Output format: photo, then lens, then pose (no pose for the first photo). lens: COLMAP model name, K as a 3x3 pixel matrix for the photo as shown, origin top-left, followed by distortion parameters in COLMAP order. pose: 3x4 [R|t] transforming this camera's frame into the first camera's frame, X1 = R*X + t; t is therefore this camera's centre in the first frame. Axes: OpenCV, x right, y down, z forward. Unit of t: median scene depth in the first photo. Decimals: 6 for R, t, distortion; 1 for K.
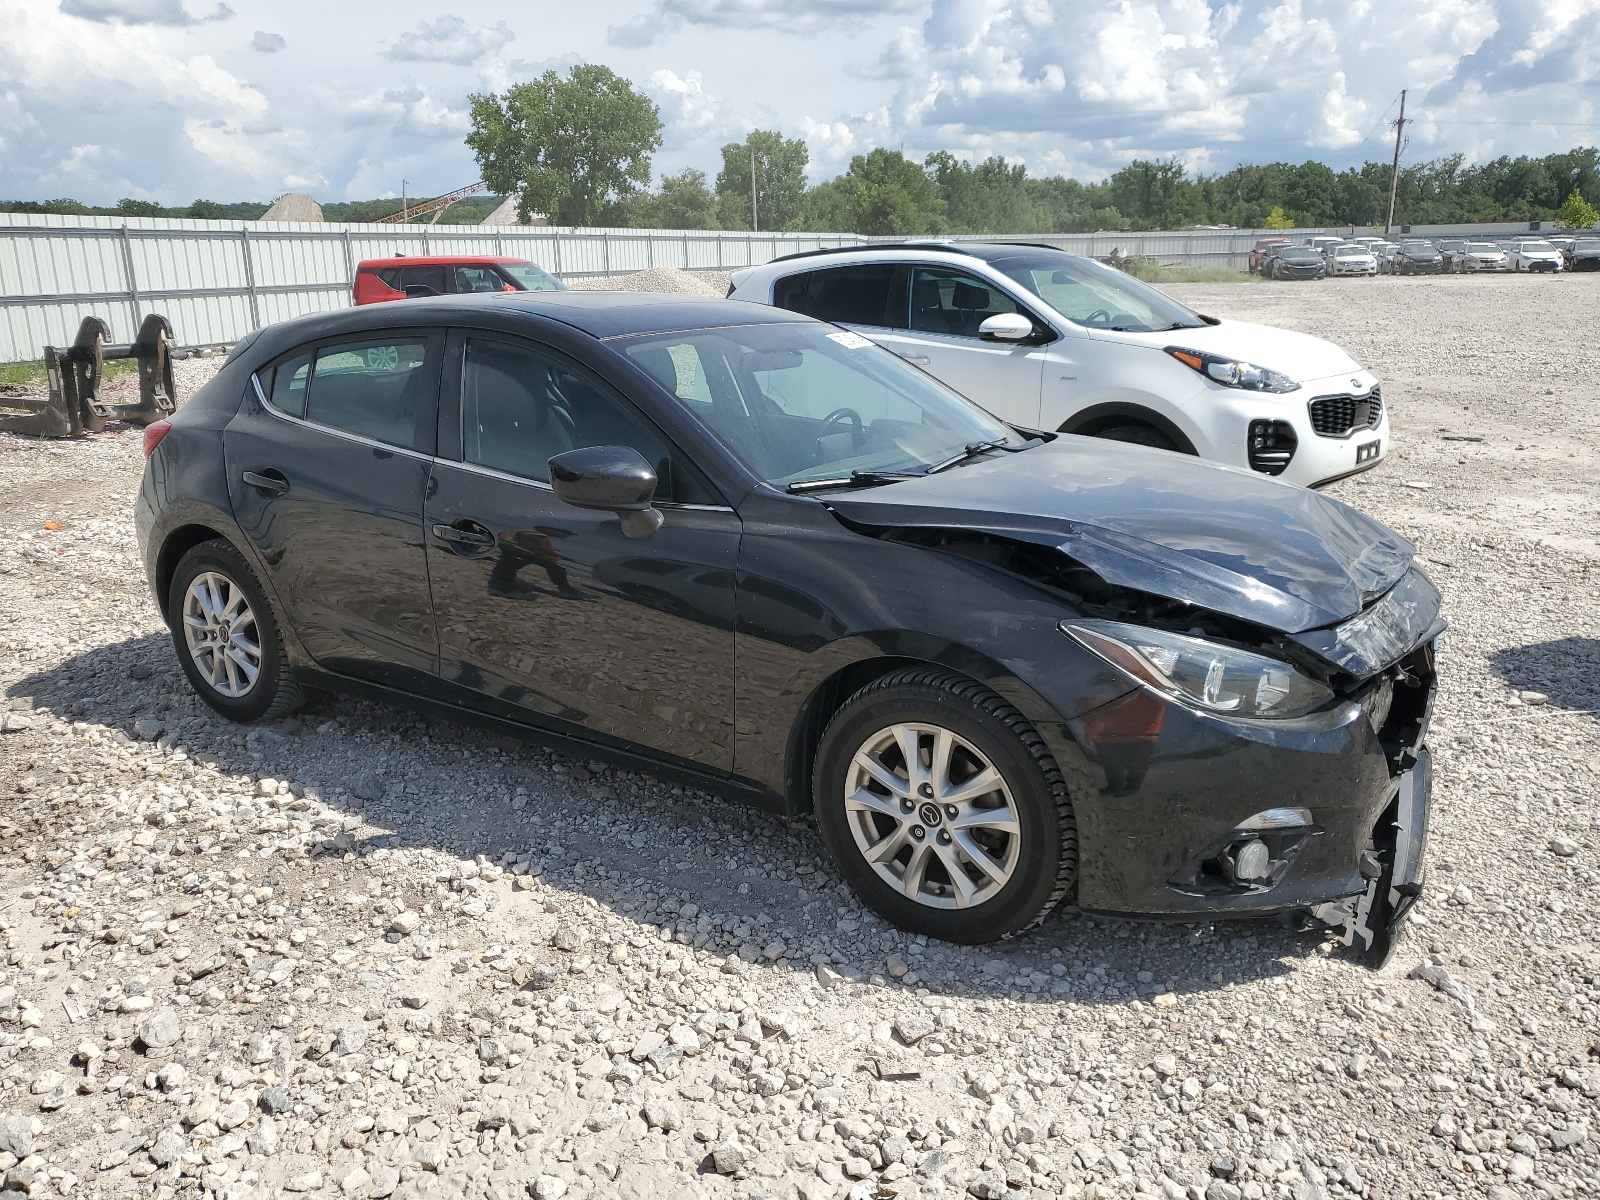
lens RADIAL K [[1225.0, 0, 800.0], [0, 1225.0, 600.0], [0, 0, 1]] dist [-0.037797, 0.000690]
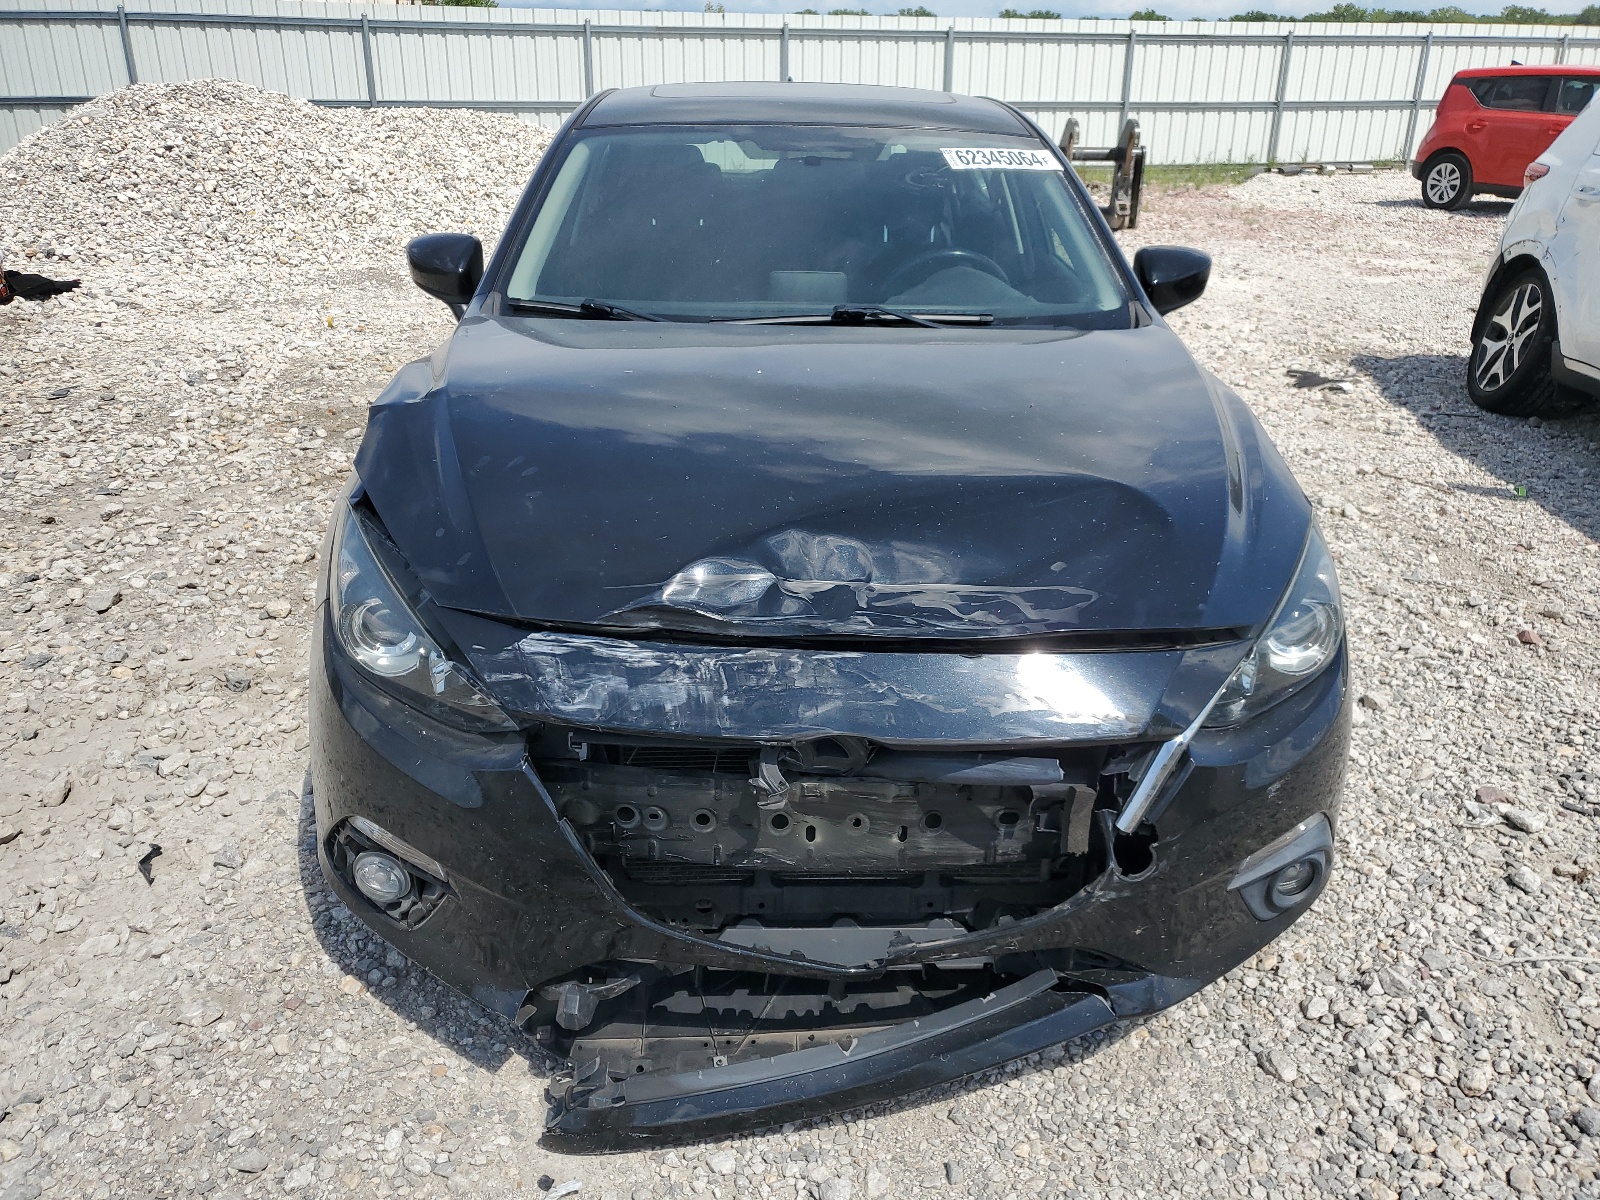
lens RADIAL K [[1223.0, 0, 800.0], [0, 1223.0, 600.0], [0, 0, 1]] dist [-0.002047, -0.001580]
pose [[0.589672, 0.318196, -0.742319, 0.194526], [-0.215827, 0.947776, 0.234820, -0.034008], [0.778271, 0.021746, 0.627552, 0.137544]]
